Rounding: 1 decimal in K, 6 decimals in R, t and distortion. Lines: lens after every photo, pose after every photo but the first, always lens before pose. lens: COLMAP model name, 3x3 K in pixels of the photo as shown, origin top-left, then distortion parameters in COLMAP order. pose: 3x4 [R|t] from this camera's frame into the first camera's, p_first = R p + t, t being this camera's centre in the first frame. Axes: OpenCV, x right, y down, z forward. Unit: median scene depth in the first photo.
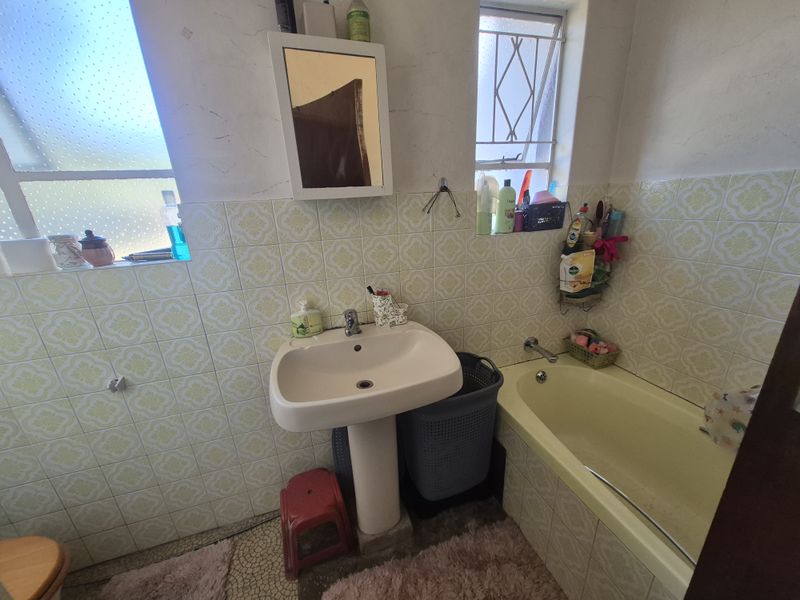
lens RADIAL K [[314.6, 0, 397.9], [0, 314.6, 310.3], [0, 0, 1]] dist [0.005119, -0.000356]
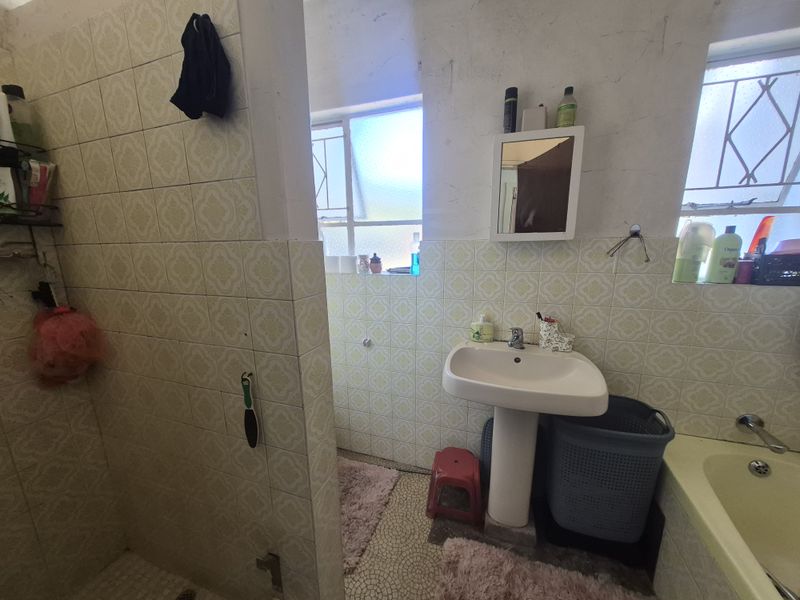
lens RADIAL K [[314.6, 0, 397.9], [0, 314.6, 310.3], [0, 0, 1]] dist [0.005119, -0.000356]
pose [[0.798129, 0.166428, -0.579044, 0.167958], [-0.223656, 0.974258, -0.028258, 0.067178], [0.559436, 0.152060, 0.814806, -0.264846]]
